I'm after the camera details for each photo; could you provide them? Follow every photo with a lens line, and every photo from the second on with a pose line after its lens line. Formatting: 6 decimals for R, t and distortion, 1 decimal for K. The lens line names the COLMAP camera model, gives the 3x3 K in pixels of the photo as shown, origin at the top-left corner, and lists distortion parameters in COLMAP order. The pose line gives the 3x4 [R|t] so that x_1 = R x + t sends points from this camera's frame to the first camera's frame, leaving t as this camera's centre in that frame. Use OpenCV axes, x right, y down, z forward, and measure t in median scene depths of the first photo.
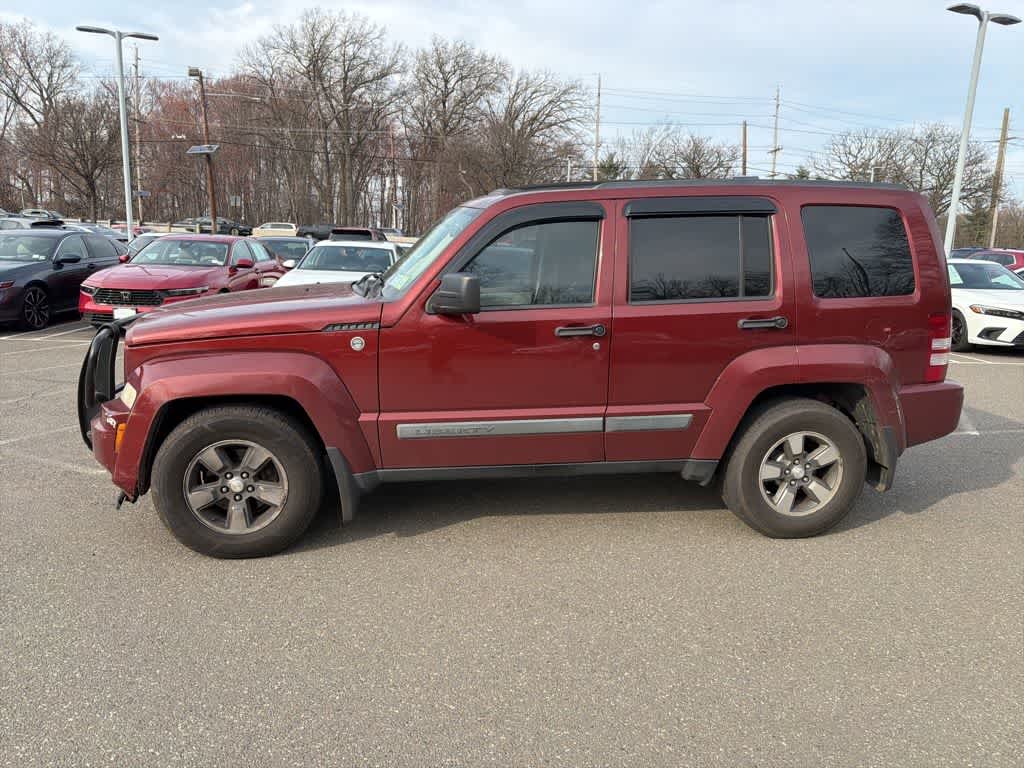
lens RADIAL K [[729.4, 0, 503.1], [0, 729.4, 379.5], [0, 0, 1]] dist [0.026746, -0.033941]
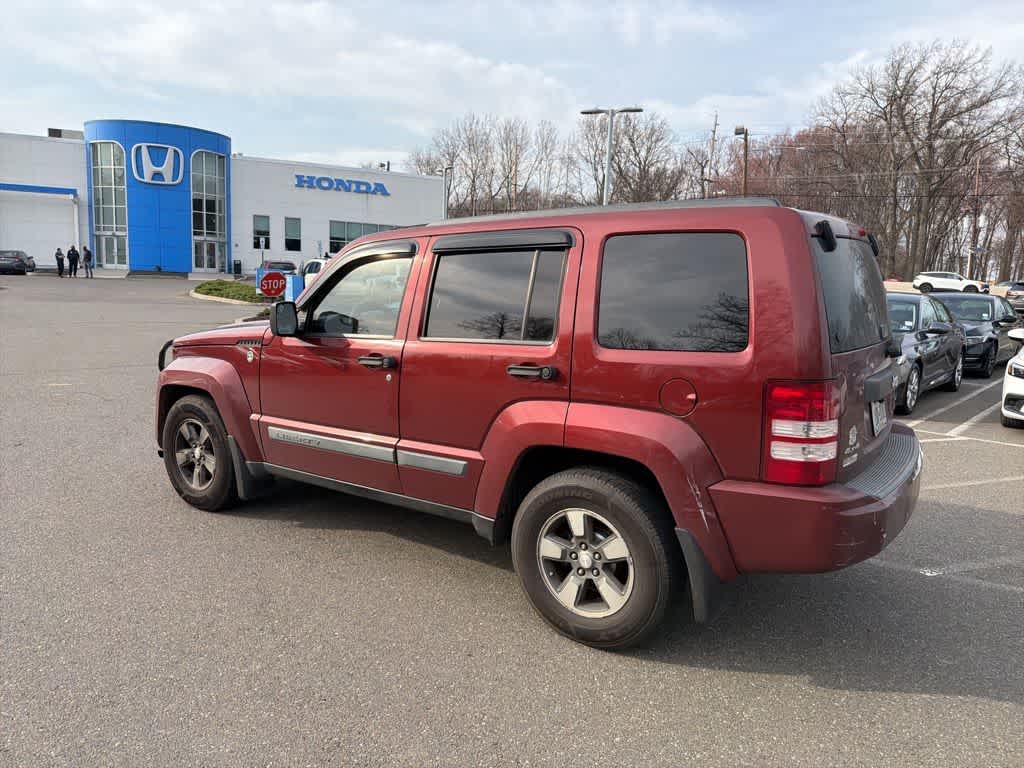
lens RADIAL K [[729.4, 0, 503.1], [0, 729.4, 379.5], [0, 0, 1]] dist [0.026746, -0.033941]
pose [[0.729668, 0.093452, -0.677386, 0.855288], [-0.137778, 0.990393, -0.011777, -0.048642], [0.669778, 0.101922, 0.735533, 0.321180]]
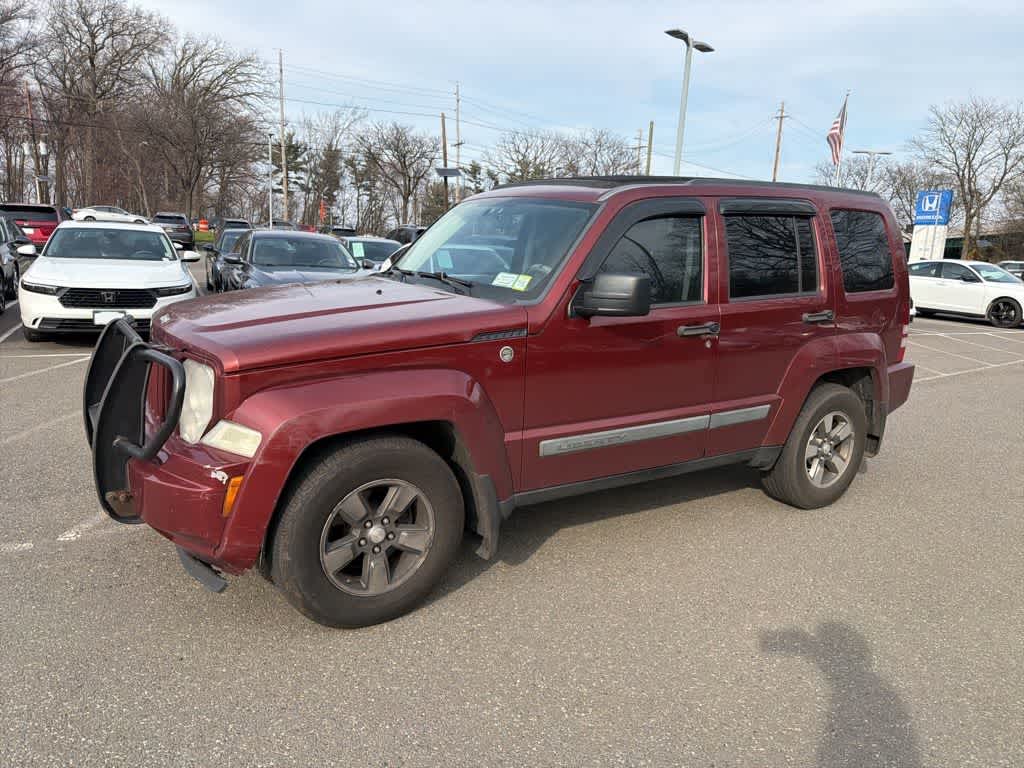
lens RADIAL K [[735.3, 0, 503.7], [0, 735.3, 379.3], [0, 0, 1]] dist [0.036317, -0.042270]
pose [[0.908432, -0.063023, 0.413254, -0.498921], [0.056484, 0.998010, 0.028035, -0.037924], [-0.414198, -0.002126, 0.910184, 0.174432]]
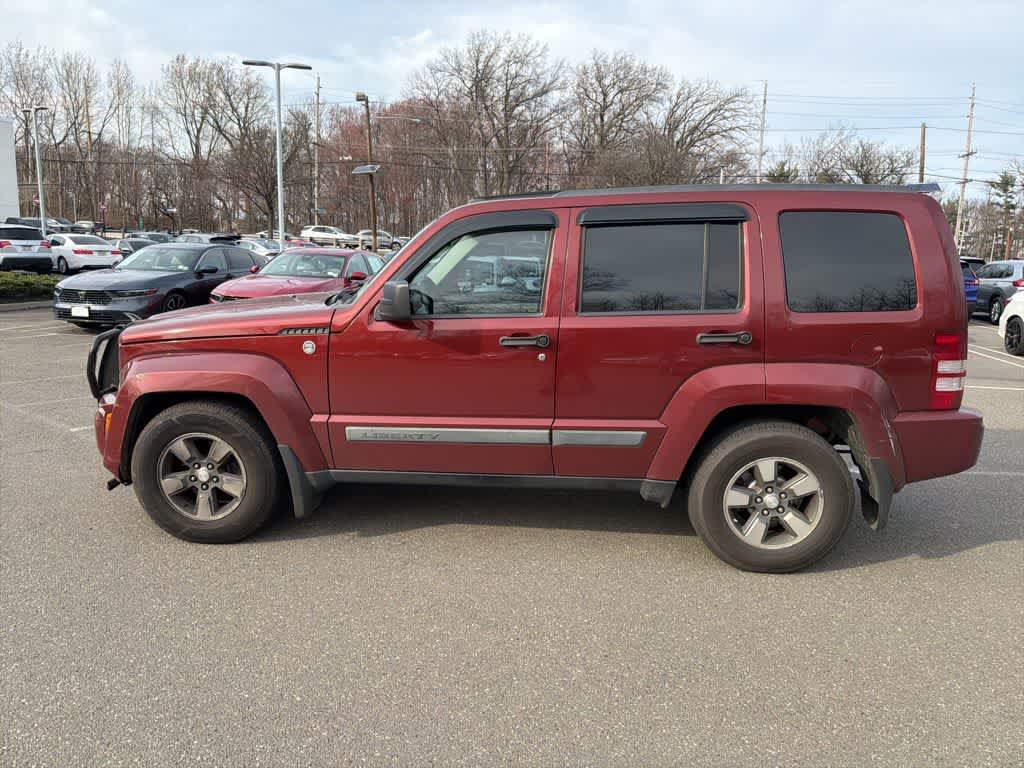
lens RADIAL K [[729.8, 0, 503.9], [0, 729.8, 385.6], [0, 0, 1]] dist [0.029649, -0.039880]
pose [[0.976782, 0.037868, -0.210865, 0.260567], [-0.040108, 0.999175, -0.006356, 0.000833], [0.210450, 0.014666, 0.977495, 0.027801]]
